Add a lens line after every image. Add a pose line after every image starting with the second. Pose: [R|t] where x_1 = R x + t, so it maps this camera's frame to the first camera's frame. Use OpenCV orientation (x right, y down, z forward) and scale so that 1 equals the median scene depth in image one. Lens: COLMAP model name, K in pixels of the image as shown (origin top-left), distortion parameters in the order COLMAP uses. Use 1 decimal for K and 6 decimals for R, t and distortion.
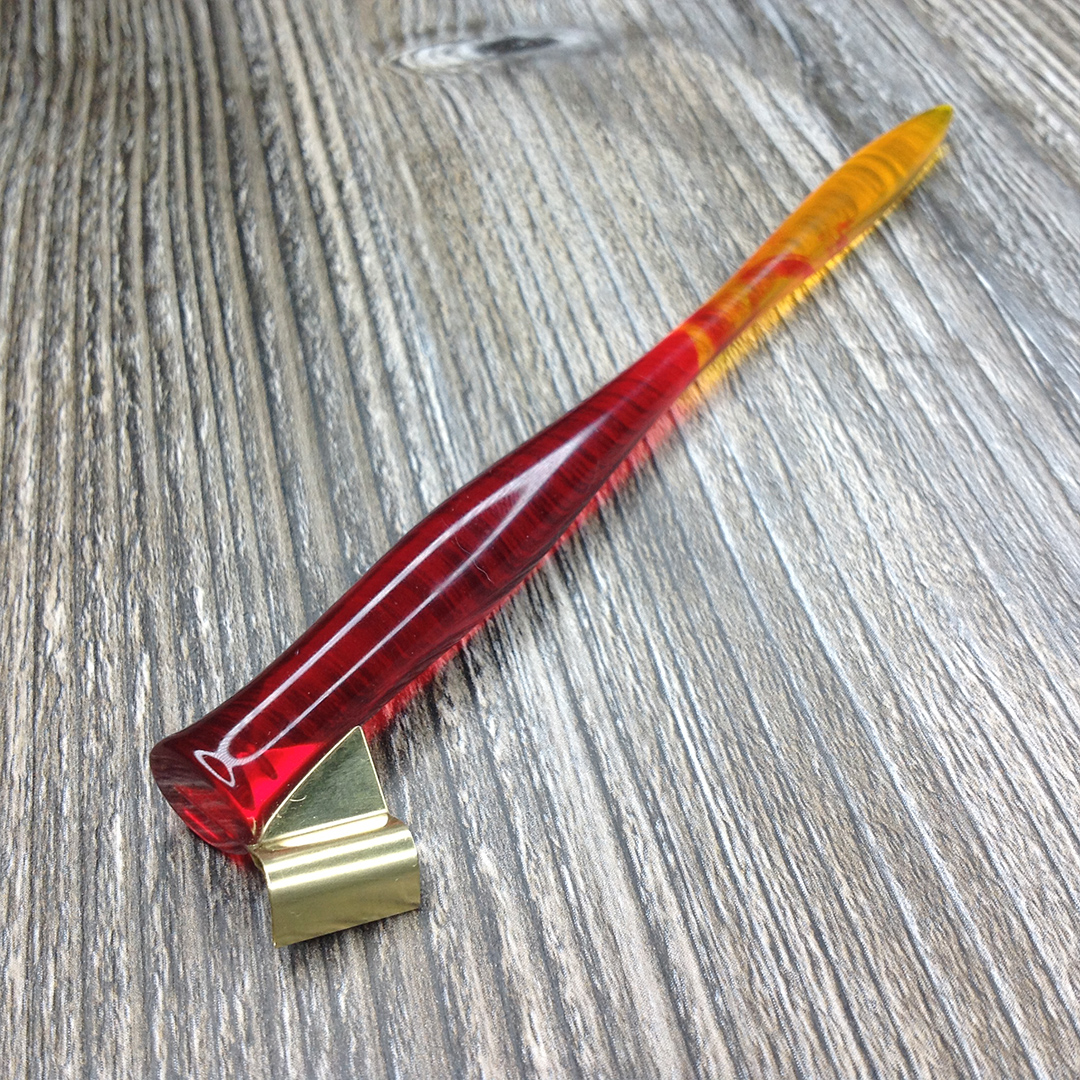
lens RADIAL K [[1408.0, 0, 538.4], [0, 1408.0, 529.4], [0, 0, 1]] dist [0.208318, -0.683516]
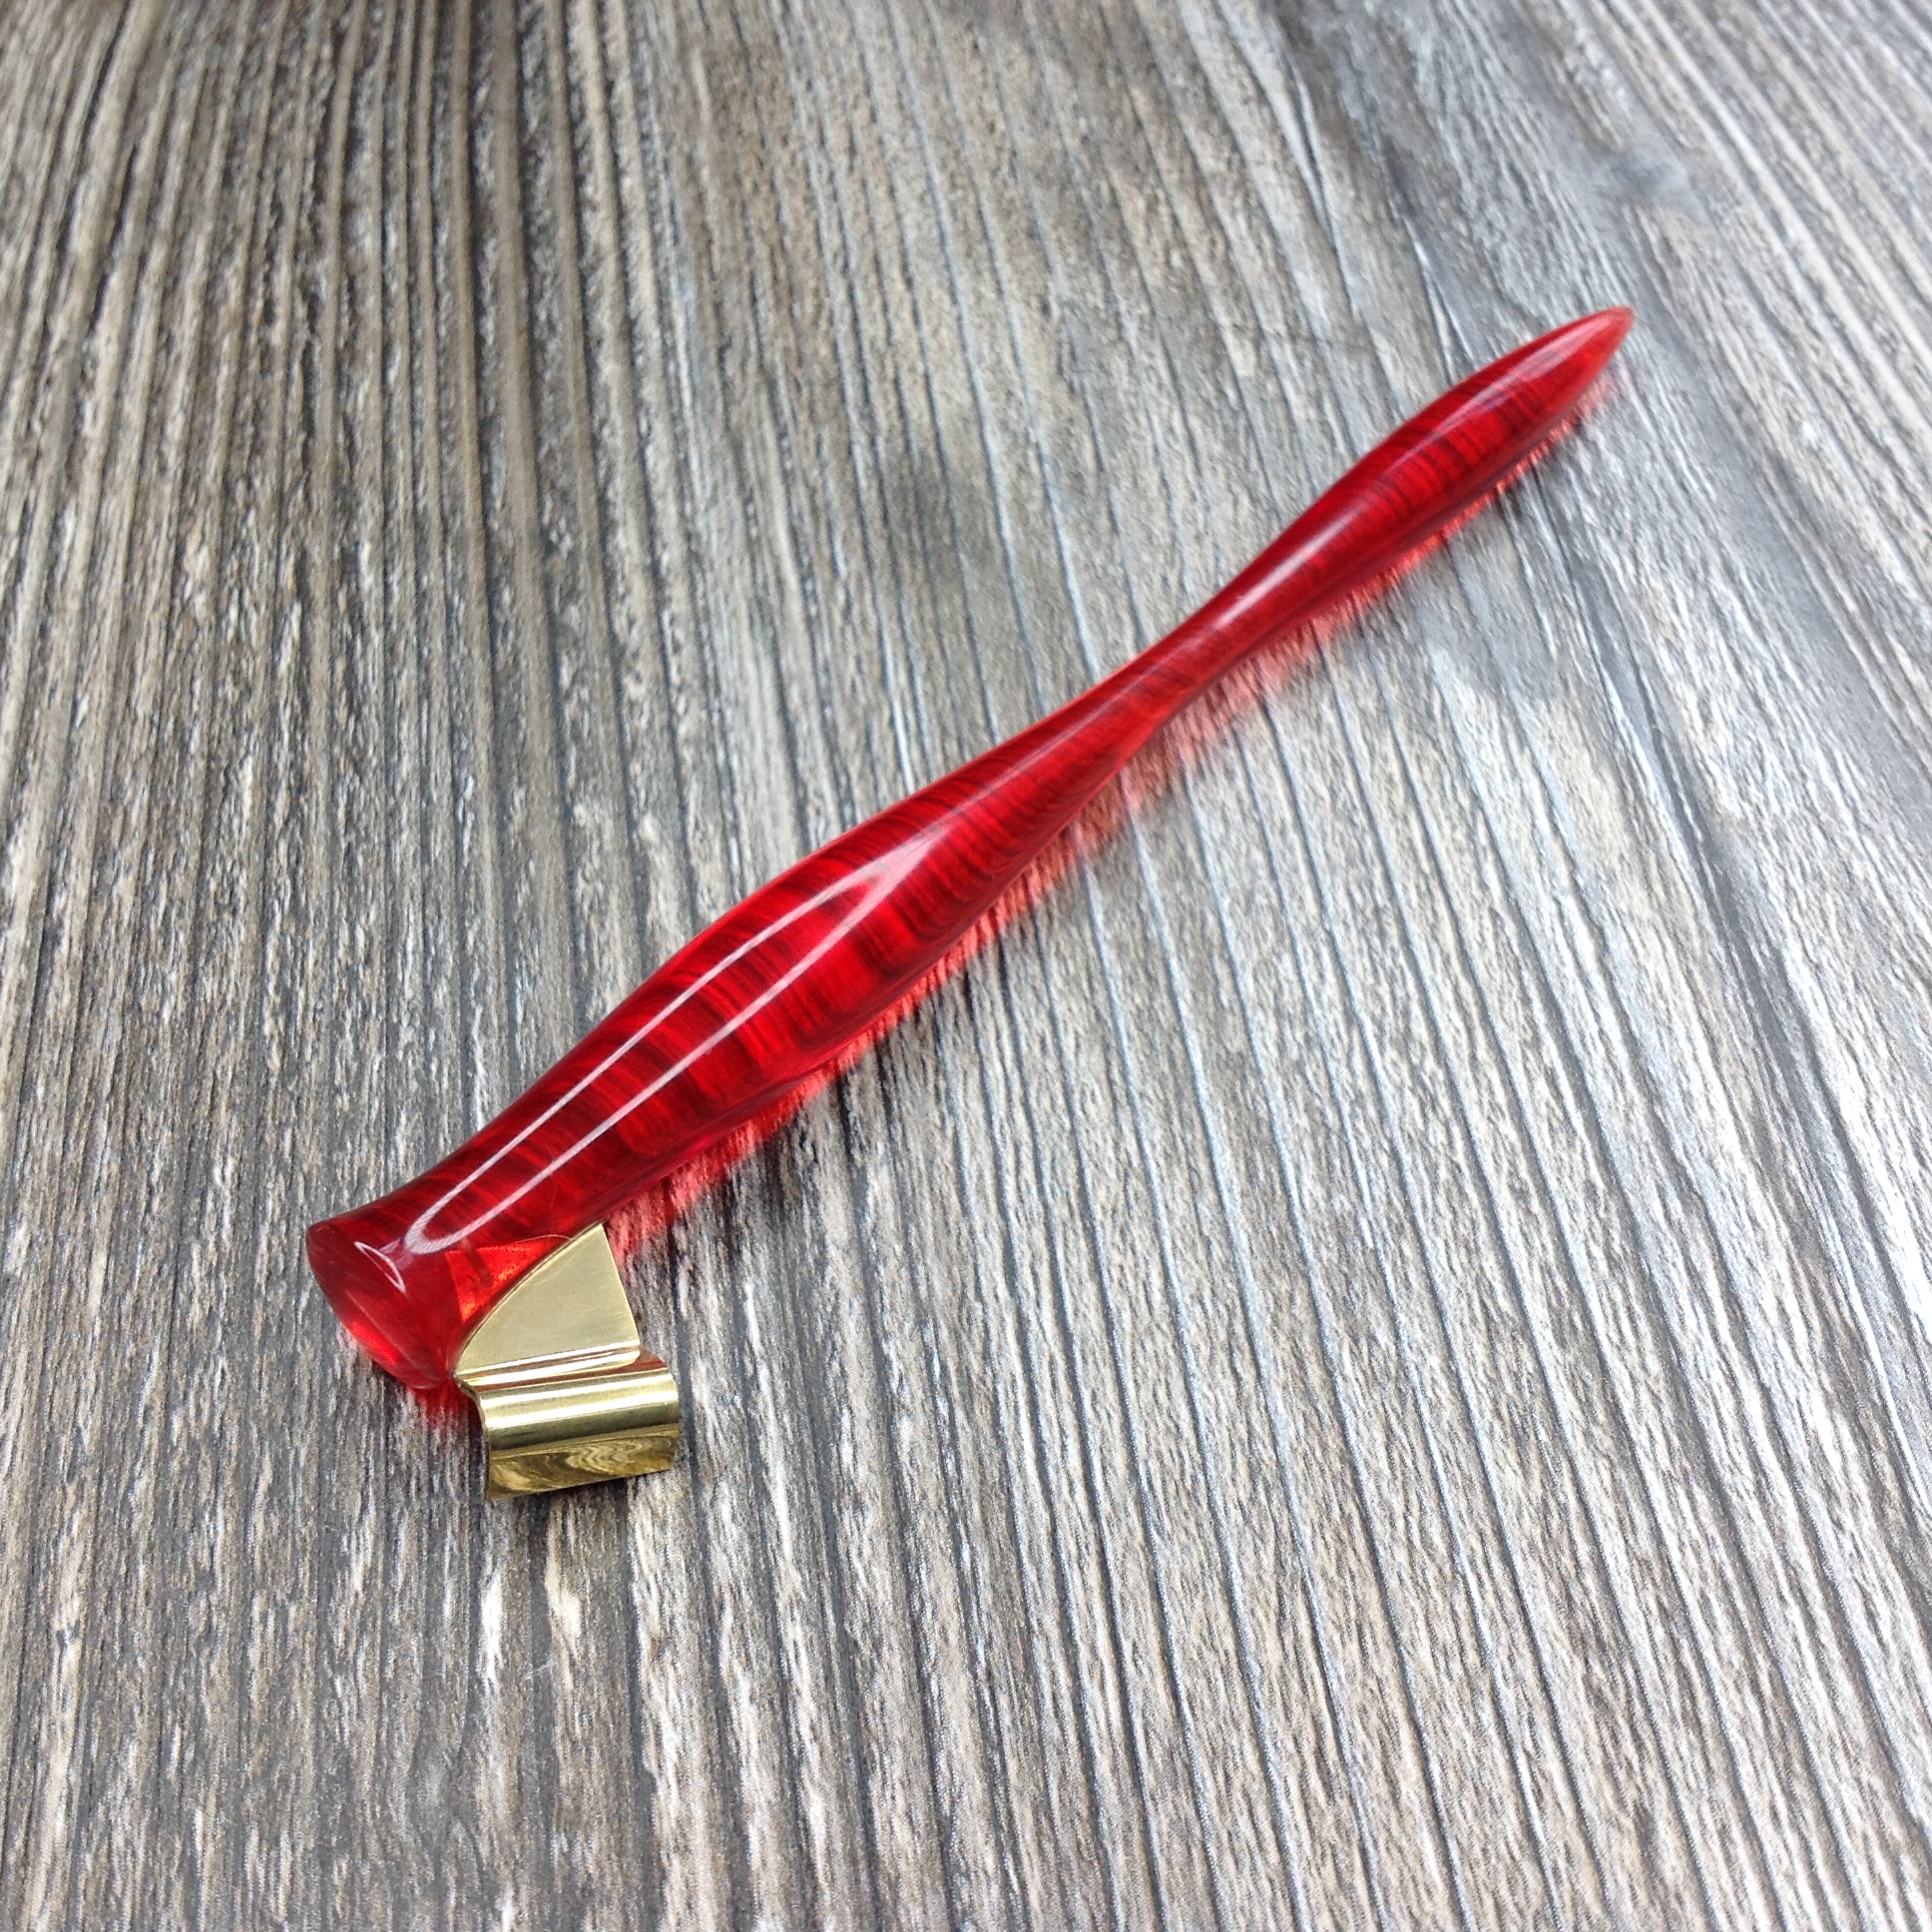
lens RADIAL K [[2490.8, 0, 959.6], [0, 2490.8, 943.9], [0, 0, 1]] dist [0.214480, -0.699283]
pose [[0.995779, 0.070913, -0.058268, 0.195804], [-0.067698, 0.996165, 0.055422, 0.155749], [0.061975, -0.051244, 0.996761, -0.436533]]
